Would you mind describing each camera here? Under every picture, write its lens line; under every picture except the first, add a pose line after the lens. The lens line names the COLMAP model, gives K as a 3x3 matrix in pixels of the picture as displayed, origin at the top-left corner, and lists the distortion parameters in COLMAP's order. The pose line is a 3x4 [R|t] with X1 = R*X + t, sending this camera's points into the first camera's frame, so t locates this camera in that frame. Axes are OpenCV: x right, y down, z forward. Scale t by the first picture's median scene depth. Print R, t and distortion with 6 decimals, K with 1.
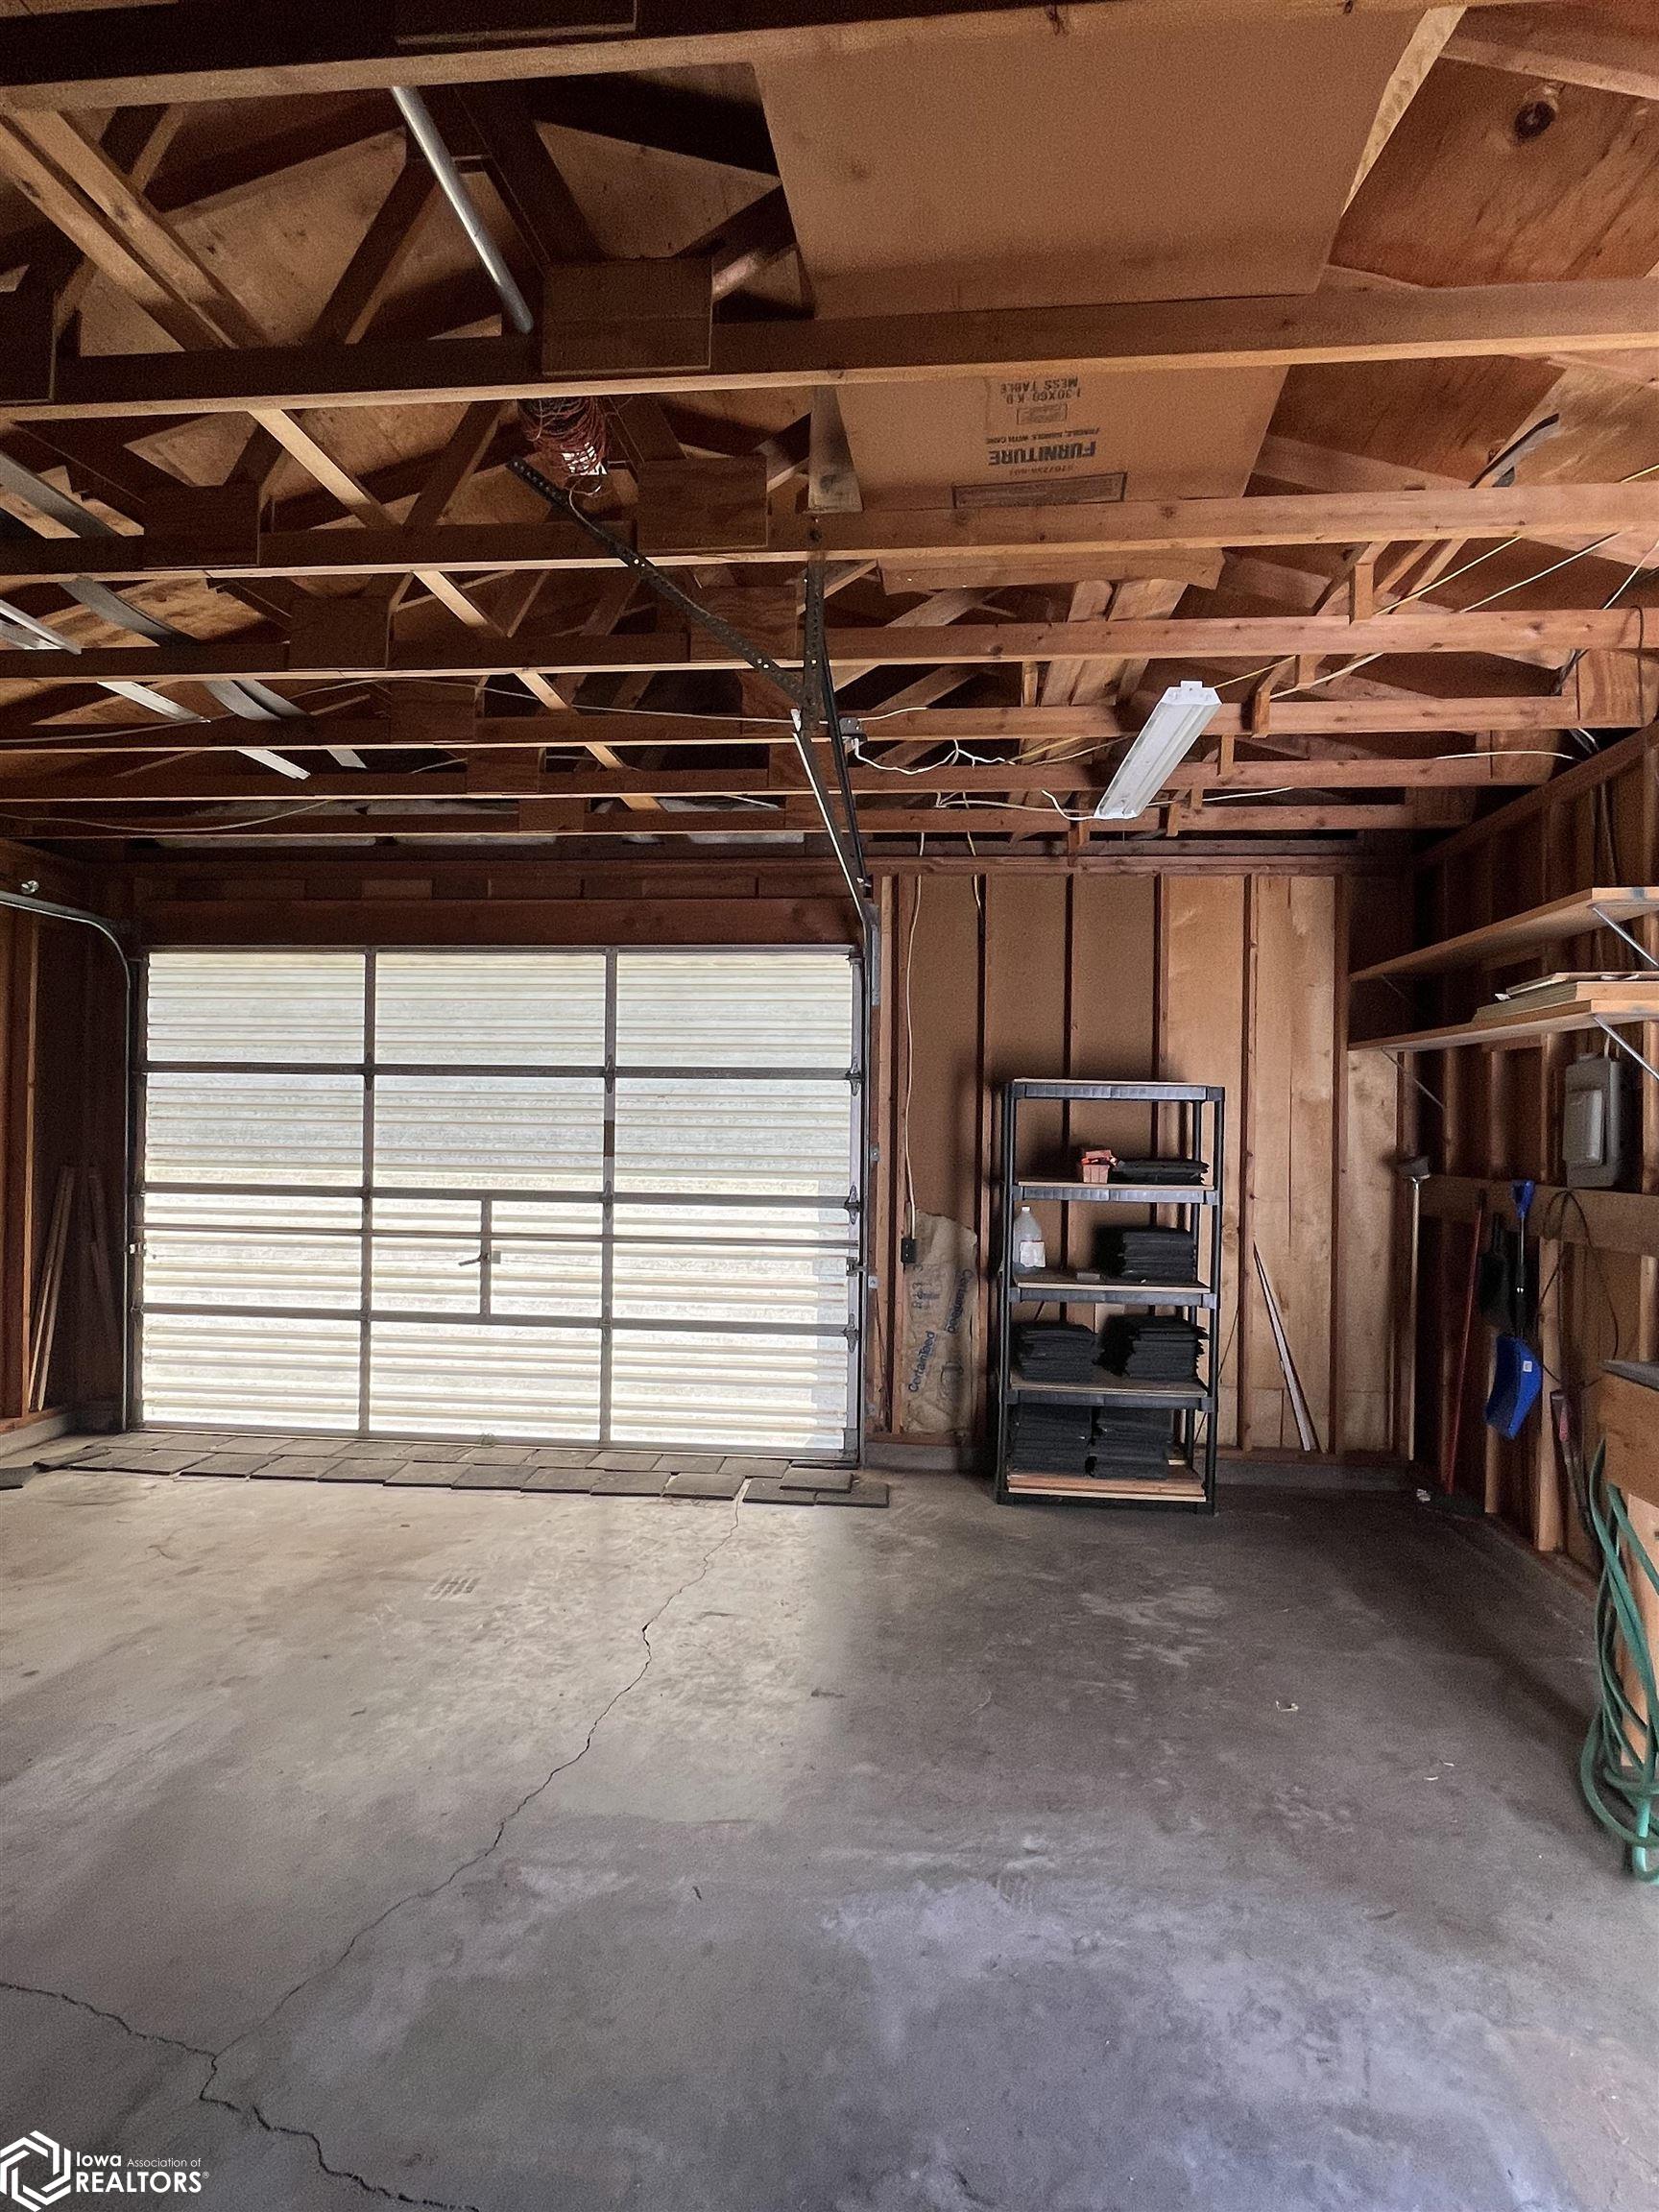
lens RADIAL K [[1091.2, 0, 829.5], [0, 1091.2, 1106.0], [0, 0, 1]] dist [-0.002219, 0.000521]
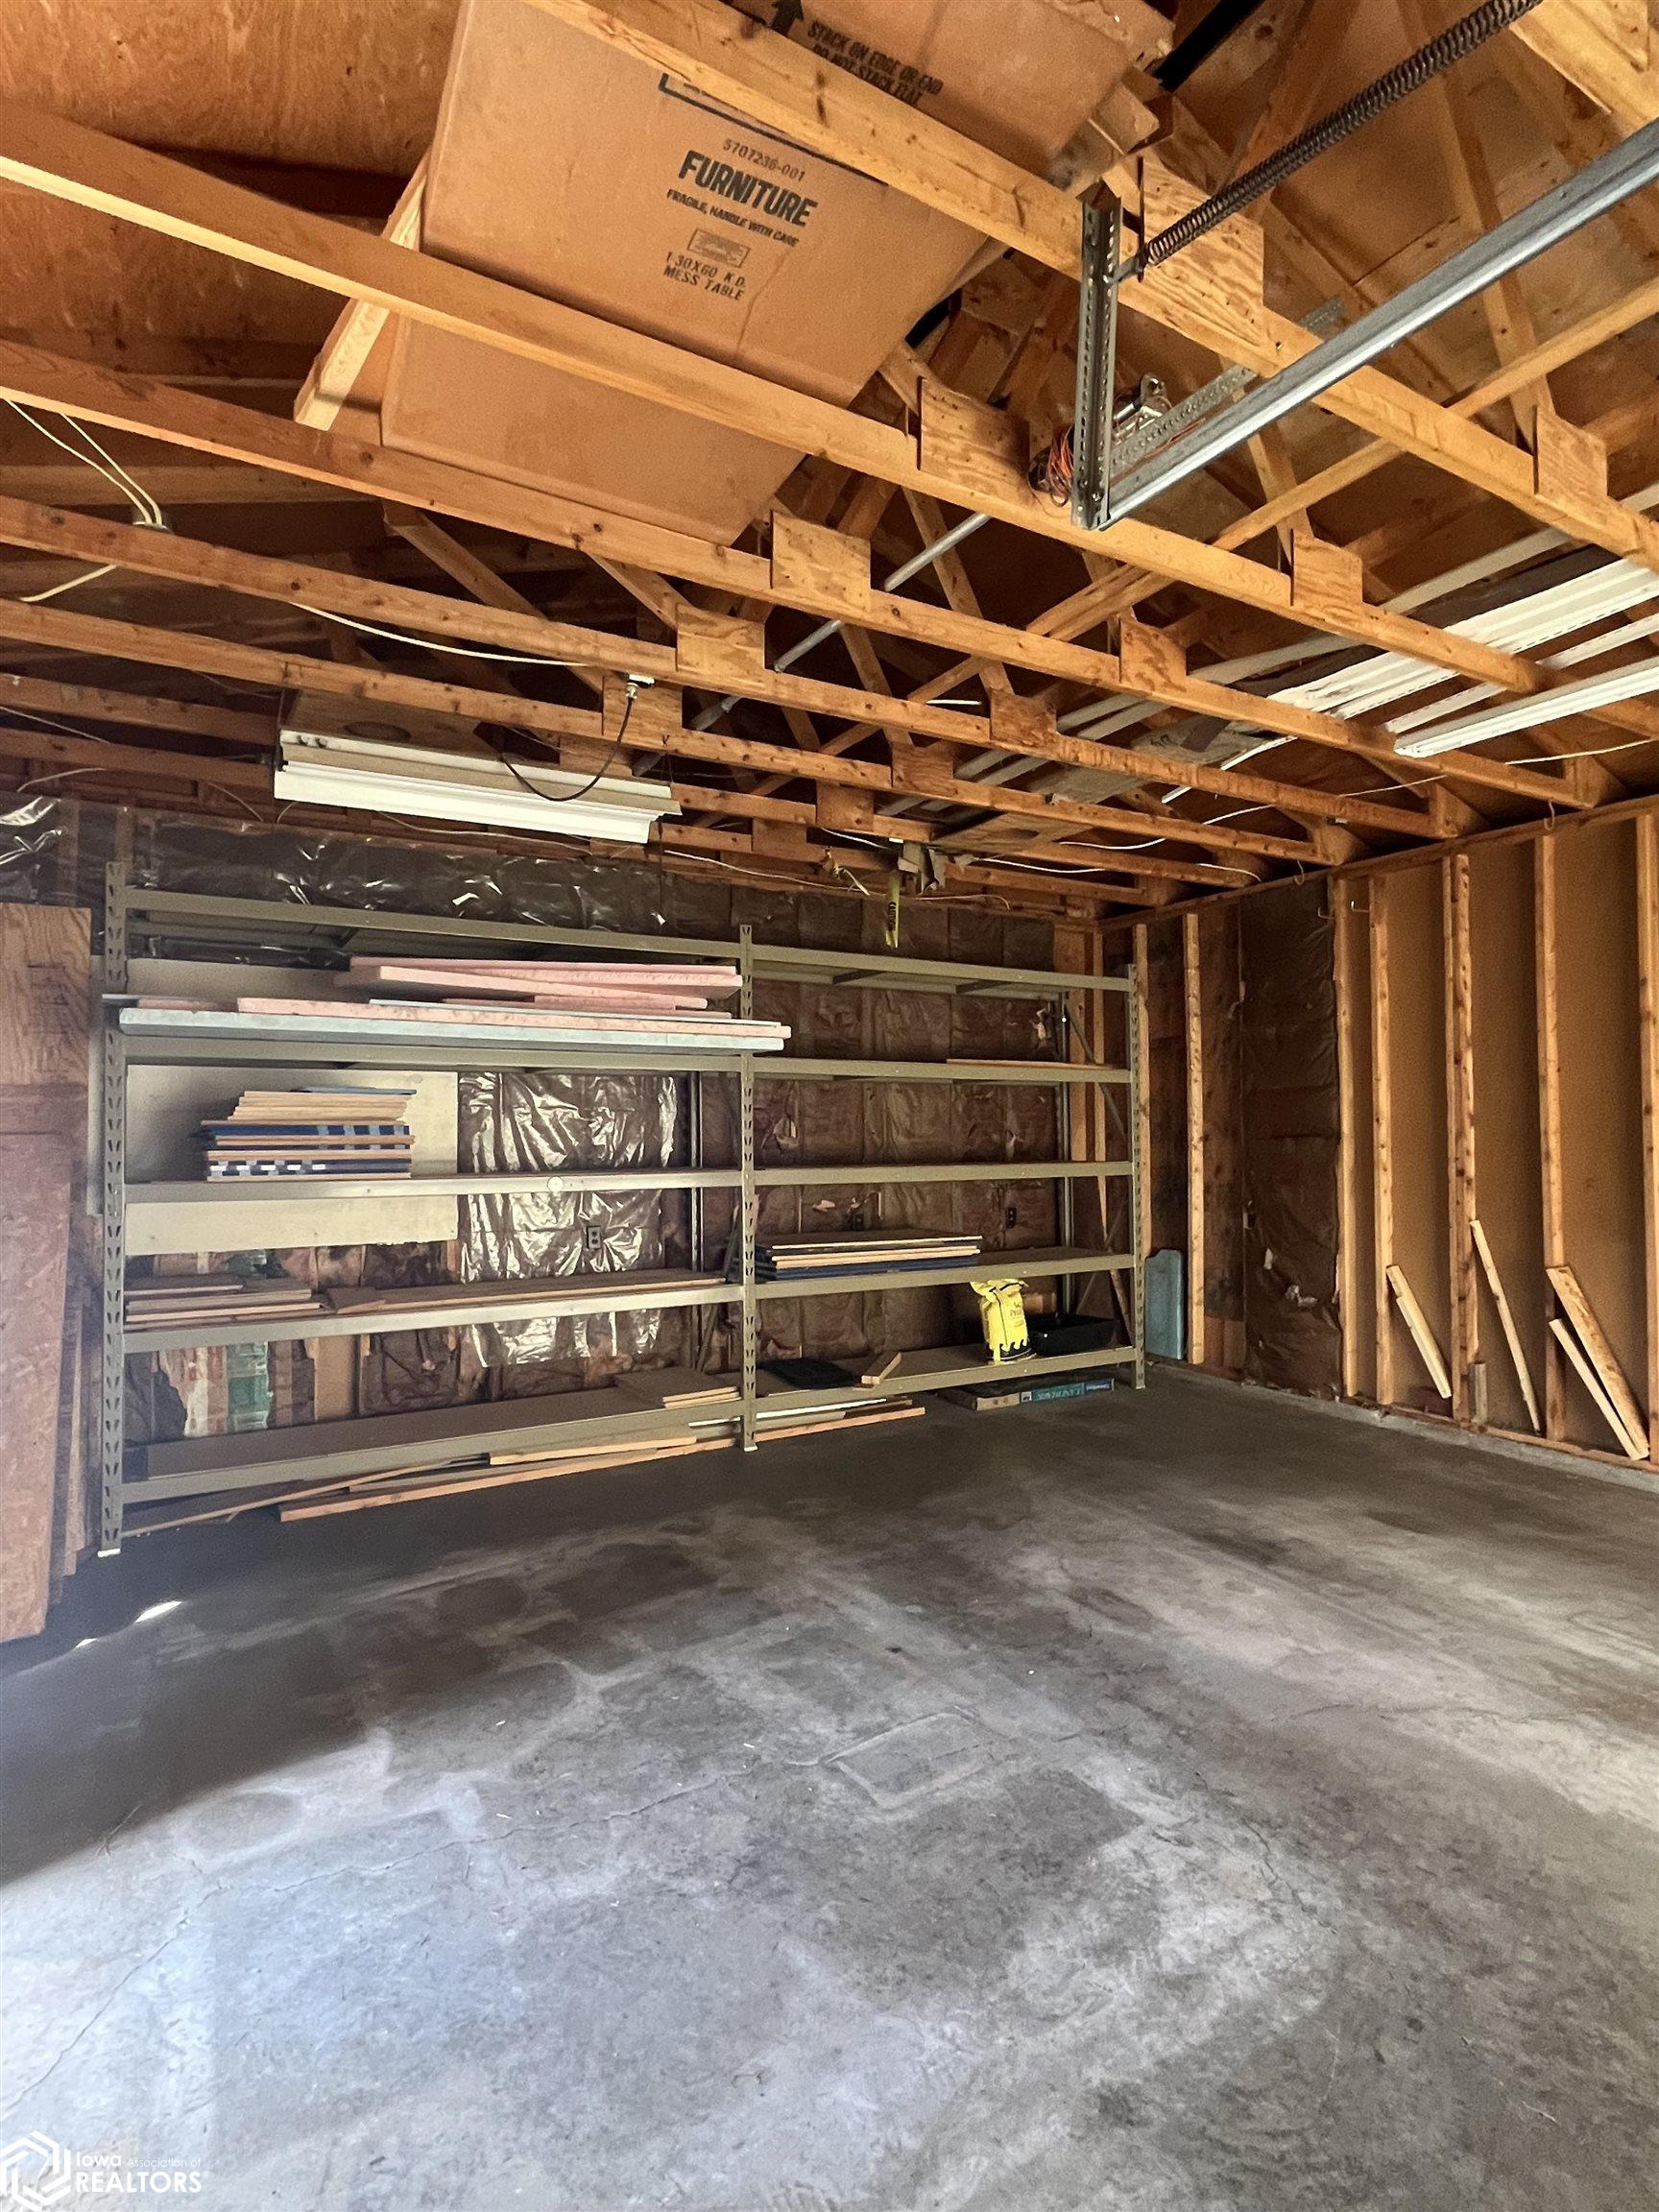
lens RADIAL K [[1091.2, 0, 829.5], [0, 1091.2, 1106.0], [0, 0, 1]] dist [-0.002219, 0.000521]
pose [[-0.787256, -0.019870, -0.616306, 0.658469], [0.002474, 0.999371, -0.035380, 0.068048], [0.616621, -0.029378, -0.786712, 1.757566]]
